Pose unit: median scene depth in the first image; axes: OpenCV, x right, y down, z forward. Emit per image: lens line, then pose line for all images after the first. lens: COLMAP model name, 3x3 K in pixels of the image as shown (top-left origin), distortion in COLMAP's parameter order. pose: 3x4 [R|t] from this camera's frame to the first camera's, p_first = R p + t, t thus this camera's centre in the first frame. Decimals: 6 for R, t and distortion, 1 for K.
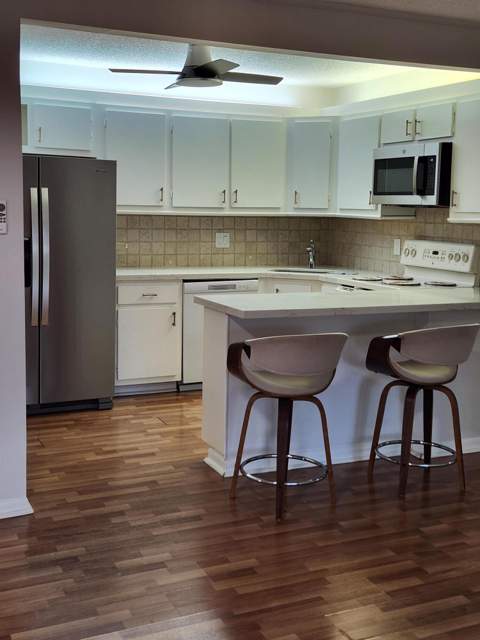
lens RADIAL K [[815.0, 0, 244.3], [0, 815.0, 299.0], [0, 0, 1]] dist [0.104939, -0.112458]
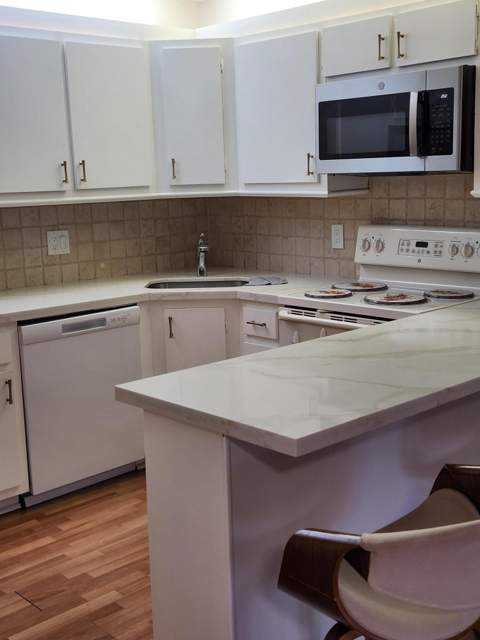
lens RADIAL K [[814.6, 0, 240.5], [0, 814.6, 309.8], [0, 0, 1]] dist [0.080459, -0.018432]
pose [[0.948108, -0.098074, 0.302445, -0.099500], [0.082873, 0.994584, 0.062721, -0.054288], [-0.306959, -0.034402, 0.951101, 0.400868]]
